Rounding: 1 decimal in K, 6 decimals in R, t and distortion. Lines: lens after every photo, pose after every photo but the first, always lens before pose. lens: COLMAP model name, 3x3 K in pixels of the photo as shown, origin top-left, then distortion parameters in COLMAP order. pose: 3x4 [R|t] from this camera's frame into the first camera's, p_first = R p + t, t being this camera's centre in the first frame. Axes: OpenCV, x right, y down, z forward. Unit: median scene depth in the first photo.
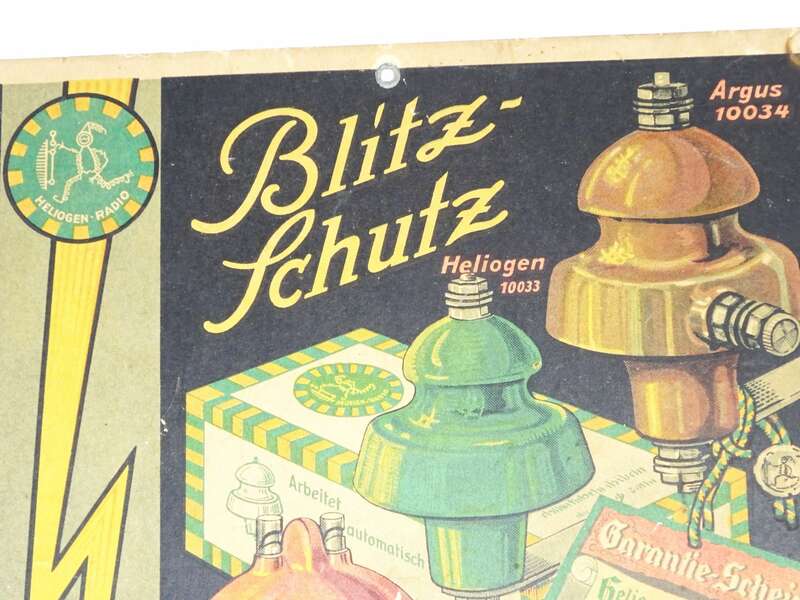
lens RADIAL K [[2548.8, 0, 400.3], [0, 2548.8, 300.0], [0, 0, 1]] dist [-0.101624, 0.000000]
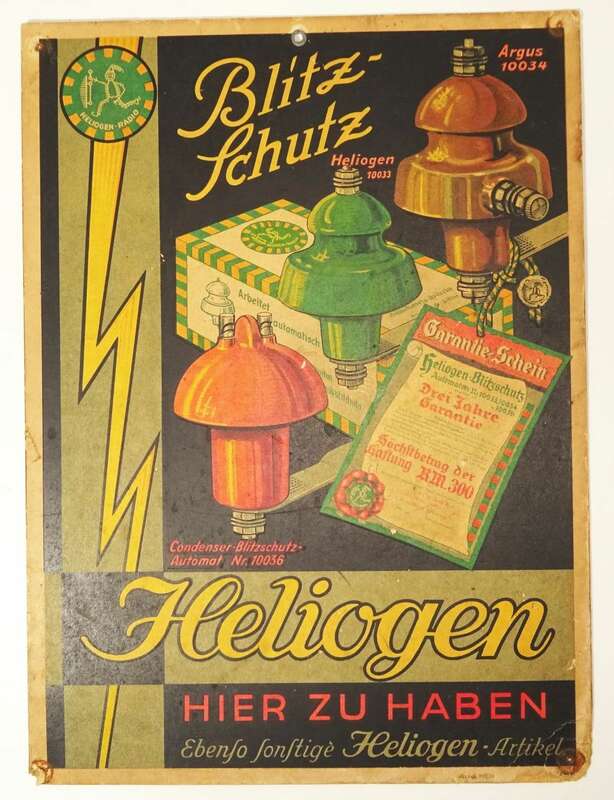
lens RADIAL K [[873.2, 0, 302.8], [0, 873.2, 401.9], [0, 0, 1]] dist [-0.010273, 0.000000]
pose [[0.999244, 0.005972, 0.038422, -0.022808], [-0.015402, 0.968103, 0.250079, -0.003298], [-0.035703, -0.250482, 0.967463, 0.421863]]
